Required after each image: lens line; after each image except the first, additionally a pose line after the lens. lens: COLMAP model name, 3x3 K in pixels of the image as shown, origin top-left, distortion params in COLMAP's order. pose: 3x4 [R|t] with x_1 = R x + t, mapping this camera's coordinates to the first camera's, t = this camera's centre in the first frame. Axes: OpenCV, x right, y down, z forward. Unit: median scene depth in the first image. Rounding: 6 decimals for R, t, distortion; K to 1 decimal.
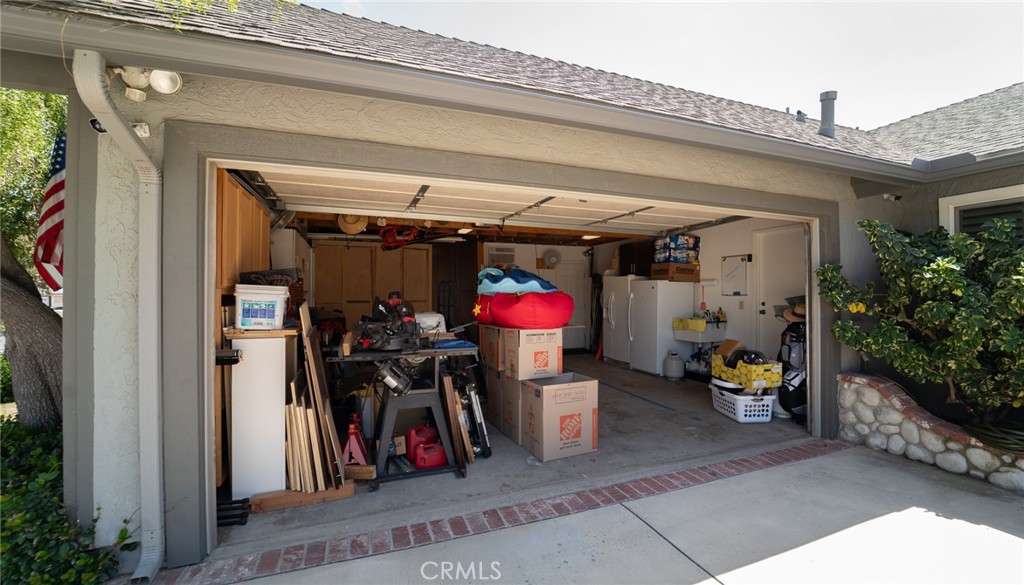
lens RADIAL K [[427.6, 0, 472.2], [0, 427.6, 290.6], [0, 0, 1]] dist [-0.003365, -0.000358]
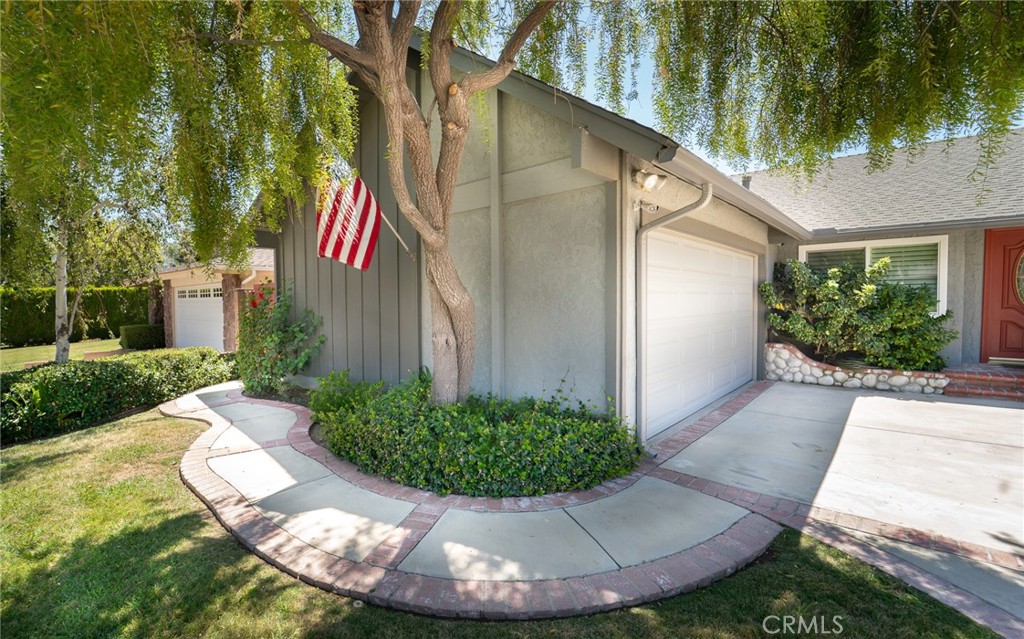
lens RADIAL K [[441.8, 0, 512.2], [0, 441.8, 315.8], [0, 0, 1]] dist [0.000381, 0.000046]
pose [[0.894957, -0.013403, 0.445950, -1.098004], [-0.009175, 0.998784, 0.048430, 0.003293], [-0.446057, -0.047434, 0.893747, -0.197117]]
